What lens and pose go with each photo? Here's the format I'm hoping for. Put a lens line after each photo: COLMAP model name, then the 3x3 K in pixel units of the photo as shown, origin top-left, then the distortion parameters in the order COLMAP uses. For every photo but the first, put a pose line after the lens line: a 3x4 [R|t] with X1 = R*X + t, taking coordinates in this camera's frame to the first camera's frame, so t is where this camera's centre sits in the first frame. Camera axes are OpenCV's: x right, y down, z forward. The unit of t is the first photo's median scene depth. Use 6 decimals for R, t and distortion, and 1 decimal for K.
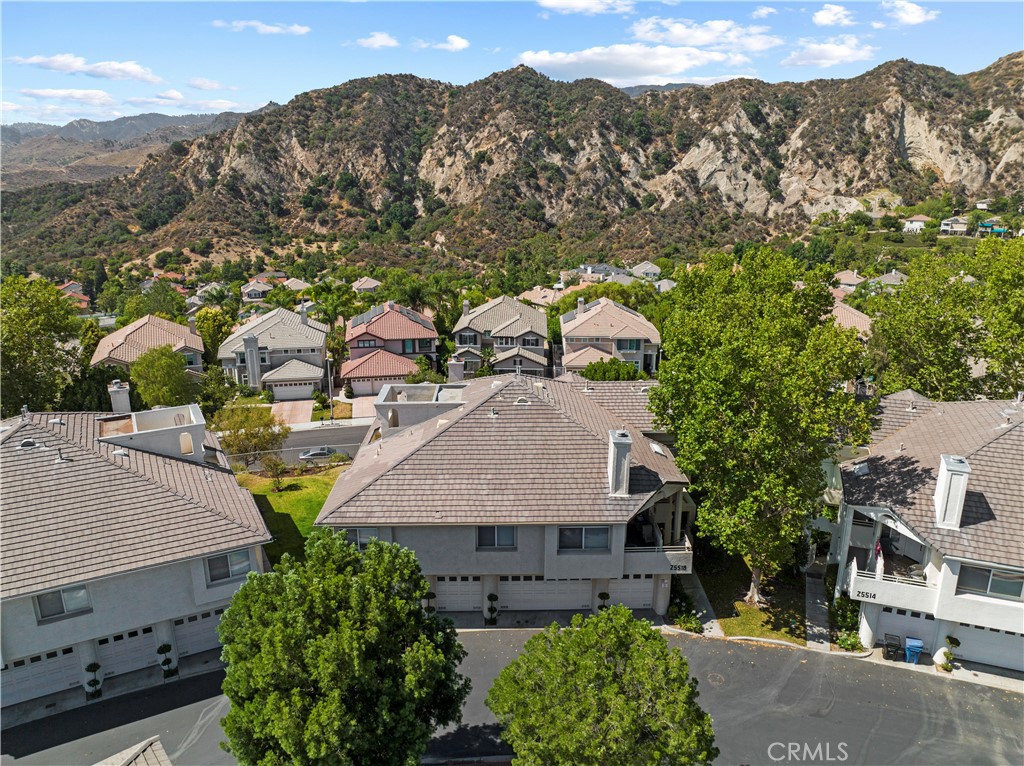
lens RADIAL K [[731.5, 0, 512.0], [0, 731.5, 383.0], [0, 0, 1]] dist [-0.028063, -0.000617]
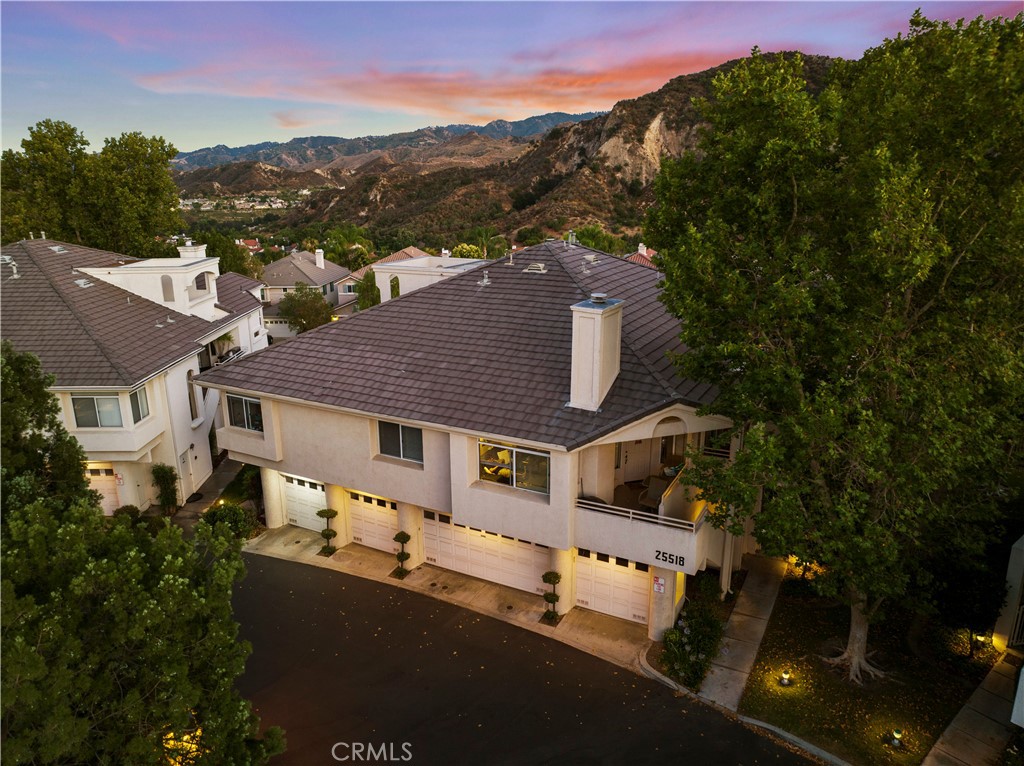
lens RADIAL K [[731.5, 0, 512.0], [0, 731.5, 383.0], [0, 0, 1]] dist [-0.028063, -0.000617]
pose [[0.878899, 0.129910, -0.458977, 0.331211], [-0.127442, 0.991174, 0.036504, 0.112511], [0.459668, 0.026409, 0.887698, 0.433209]]
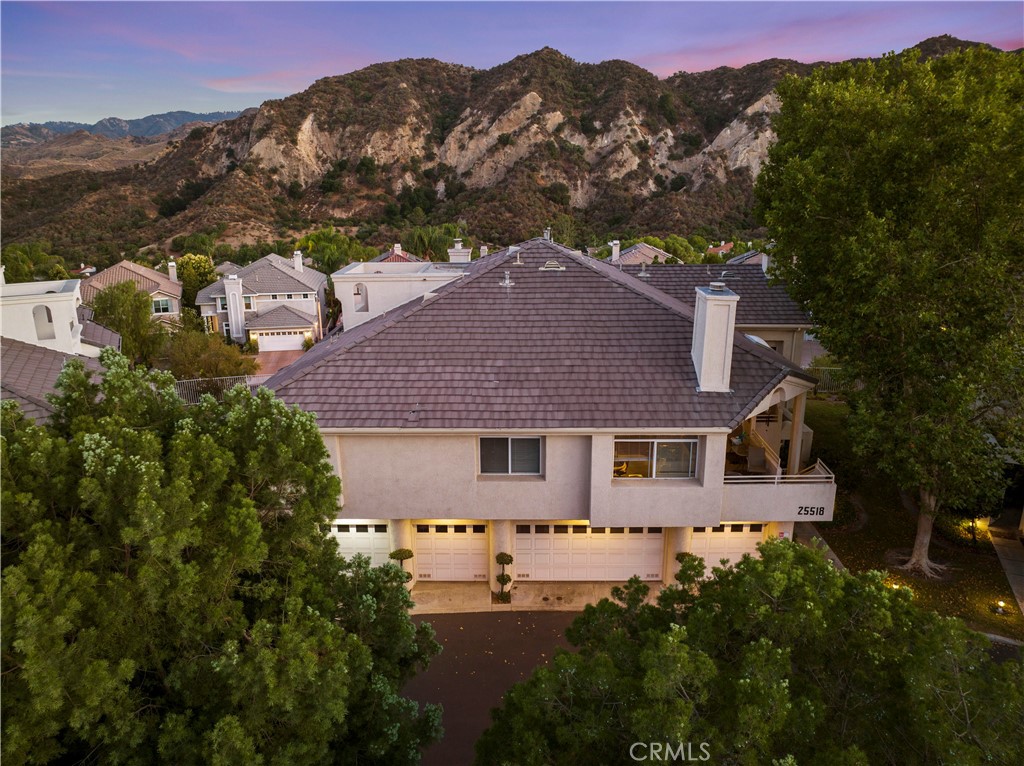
lens RADIAL K [[731.5, 0, 512.0], [0, 731.5, 383.0], [0, 0, 1]] dist [-0.028063, -0.000617]
pose [[0.999505, 0.004852, -0.031078, -0.001228], [-0.004728, 0.999980, 0.004081, 0.135471], [0.031097, -0.003932, 0.999509, 0.363507]]
